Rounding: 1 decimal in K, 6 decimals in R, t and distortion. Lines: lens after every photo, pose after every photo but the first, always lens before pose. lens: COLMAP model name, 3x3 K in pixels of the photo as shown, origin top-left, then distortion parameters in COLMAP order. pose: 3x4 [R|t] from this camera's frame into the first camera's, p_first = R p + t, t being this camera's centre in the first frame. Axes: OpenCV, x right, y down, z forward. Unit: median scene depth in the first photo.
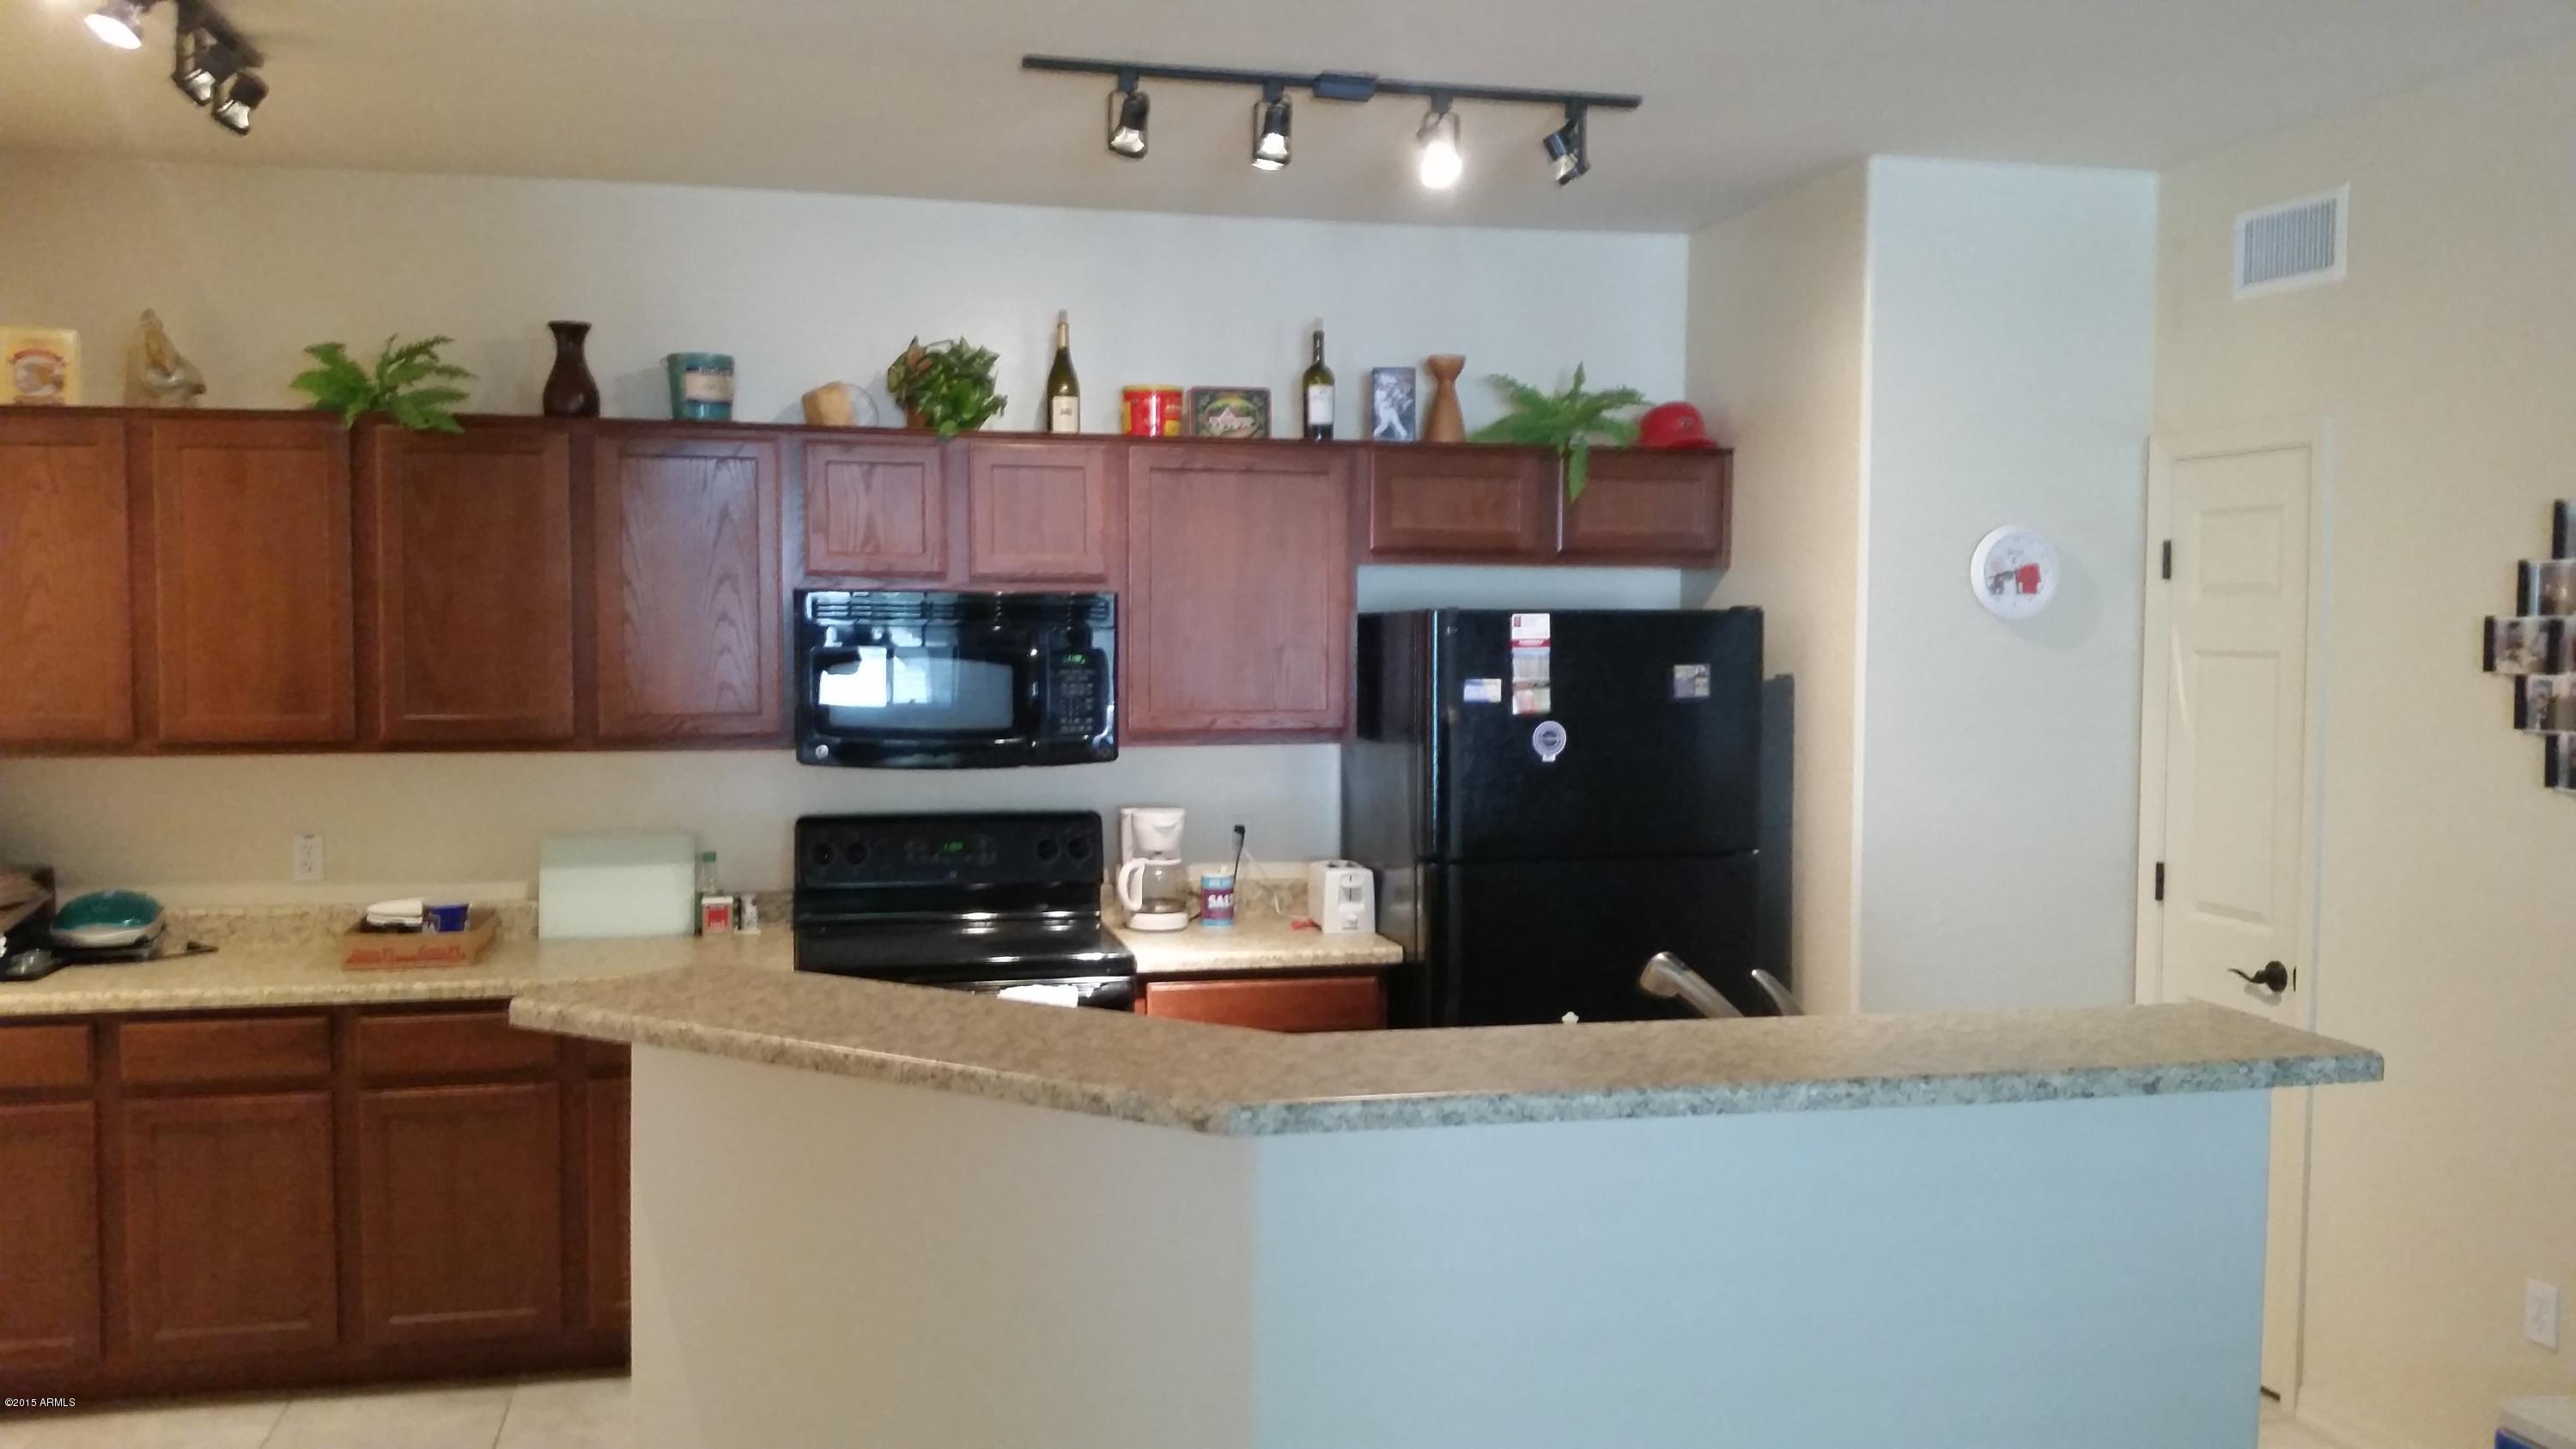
lens RADIAL K [[2124.4, 0, 1258.3], [0, 2124.4, 723.5], [0, 0, 1]] dist [0.167621, -0.369386]
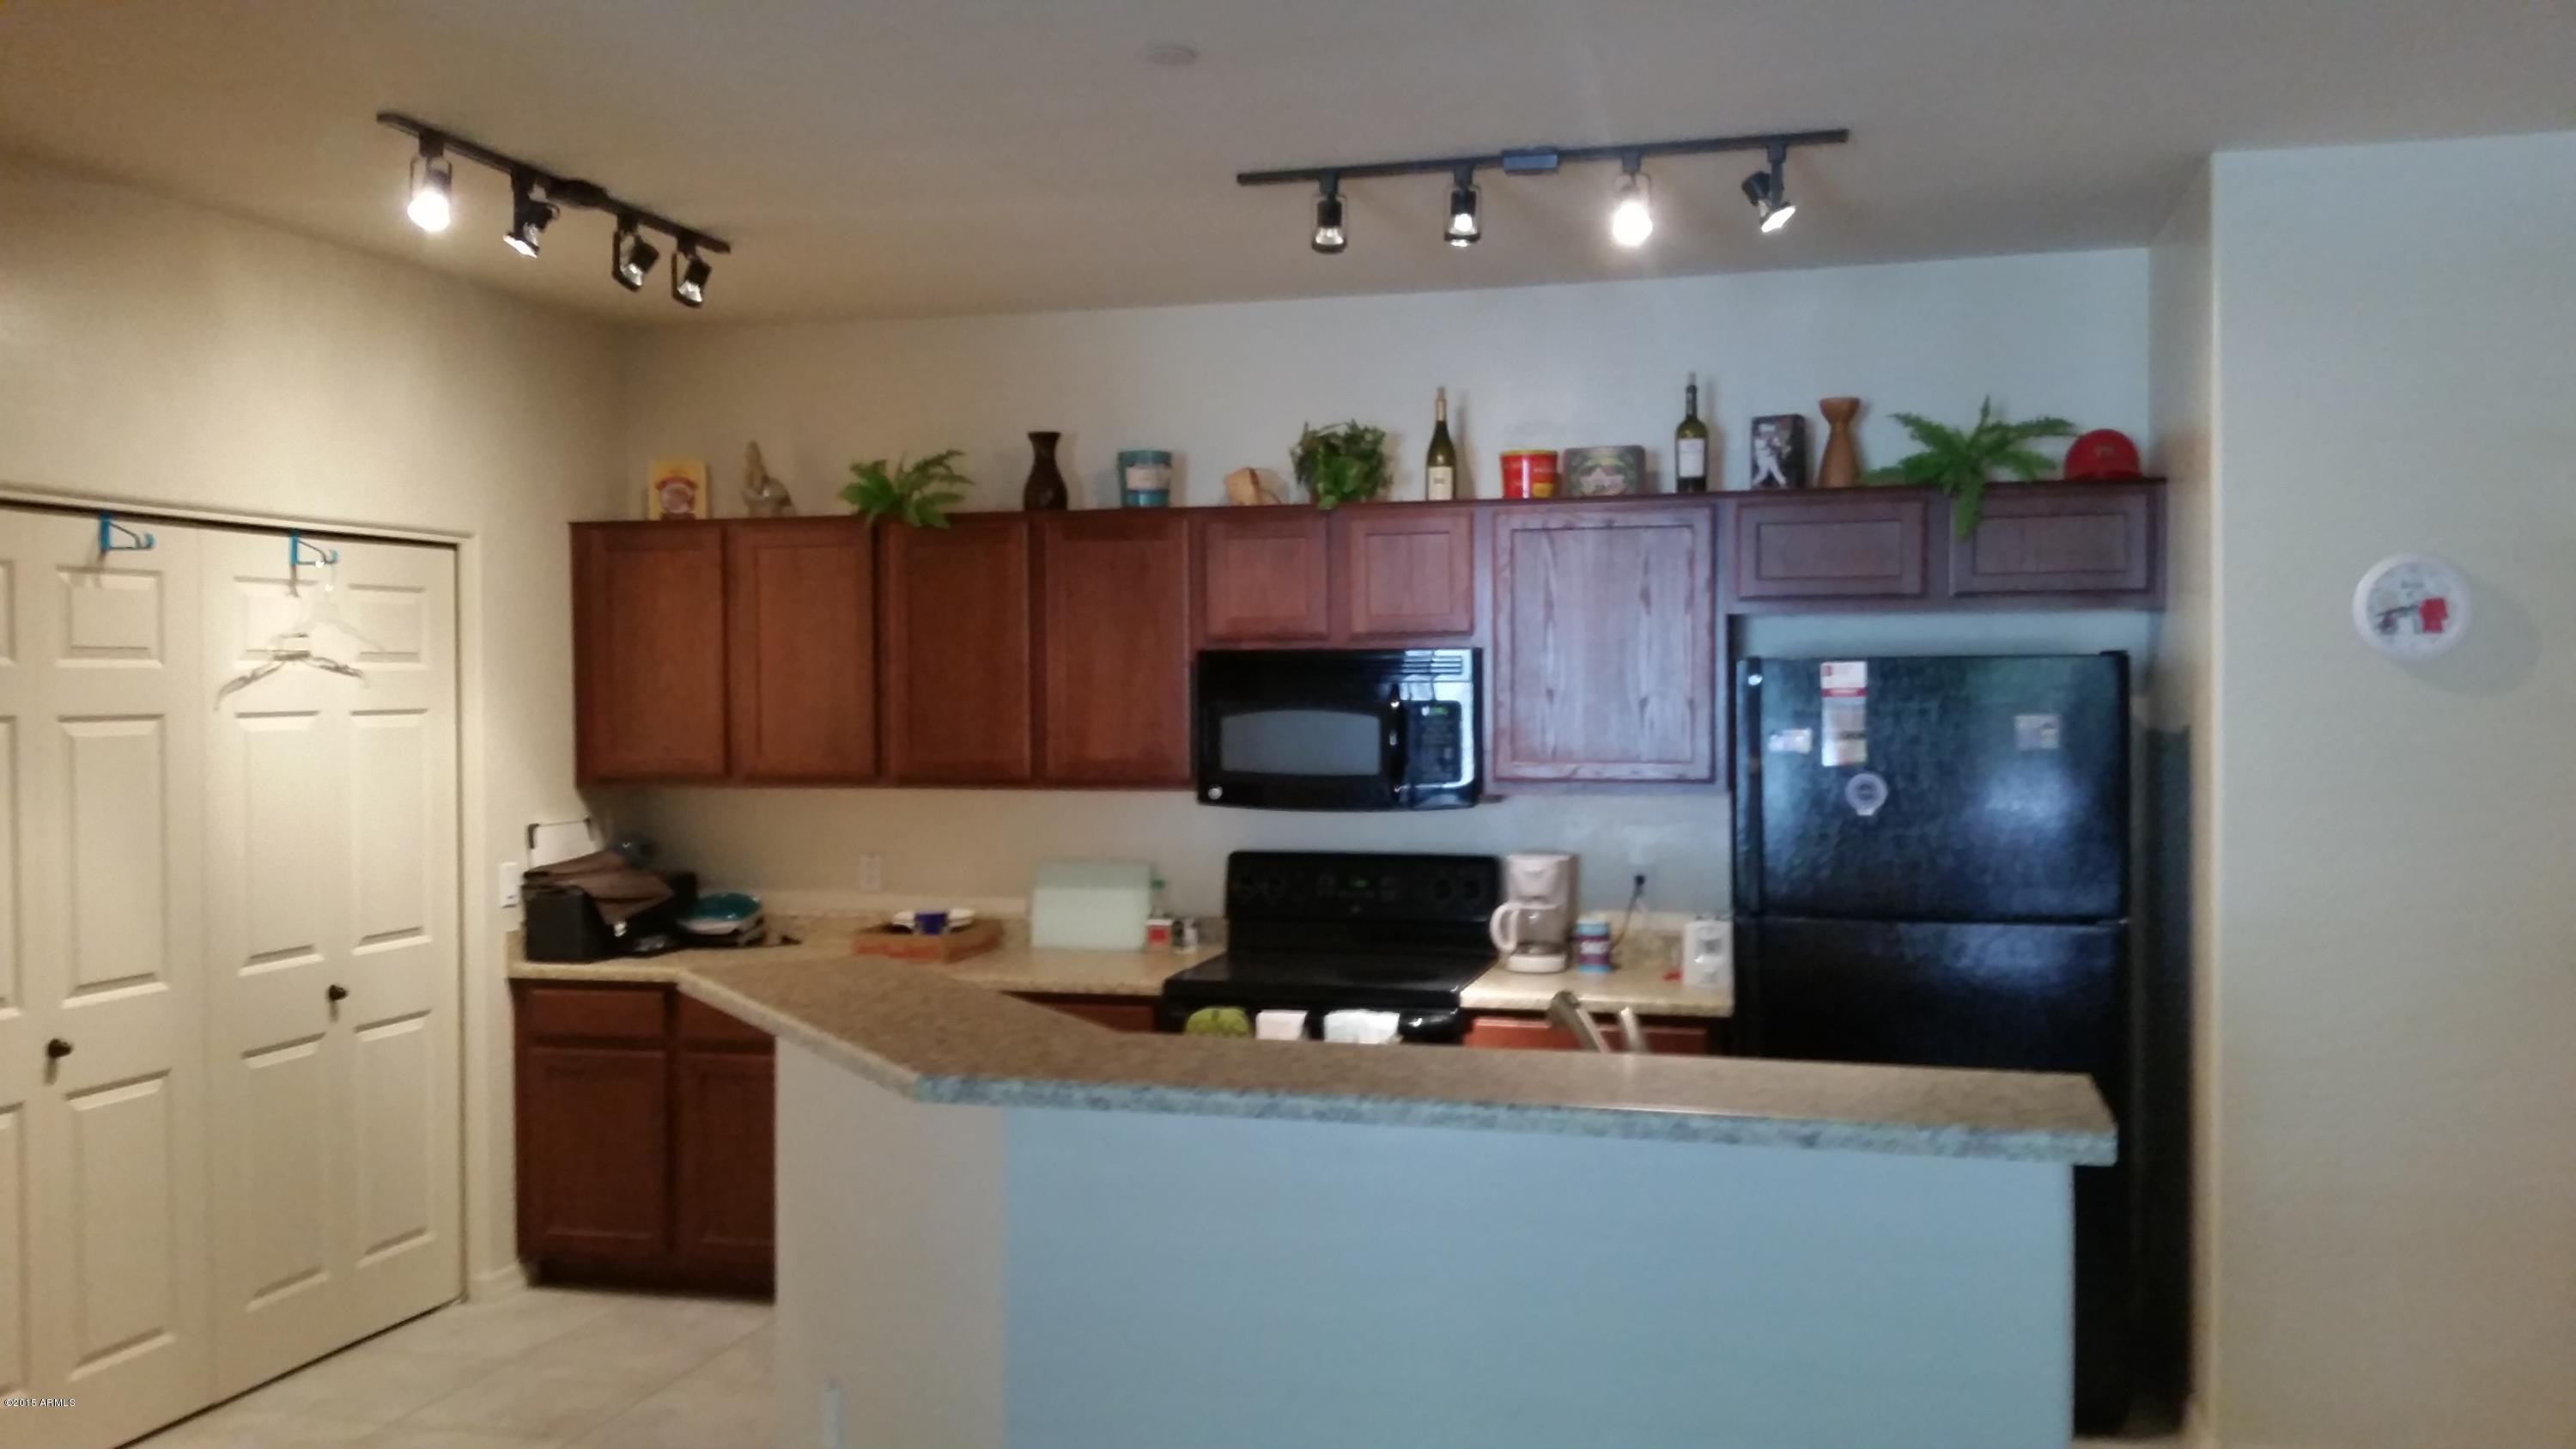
lens RADIAL K [[2124.4, 0, 1258.3], [0, 2124.4, 723.5], [0, 0, 1]] dist [0.167621, -0.369386]
pose [[0.878465, -0.000040, -0.477807, 0.354684], [-0.014954, 0.999508, -0.027576, 0.007167], [0.477573, 0.031370, 0.878032, 0.021836]]
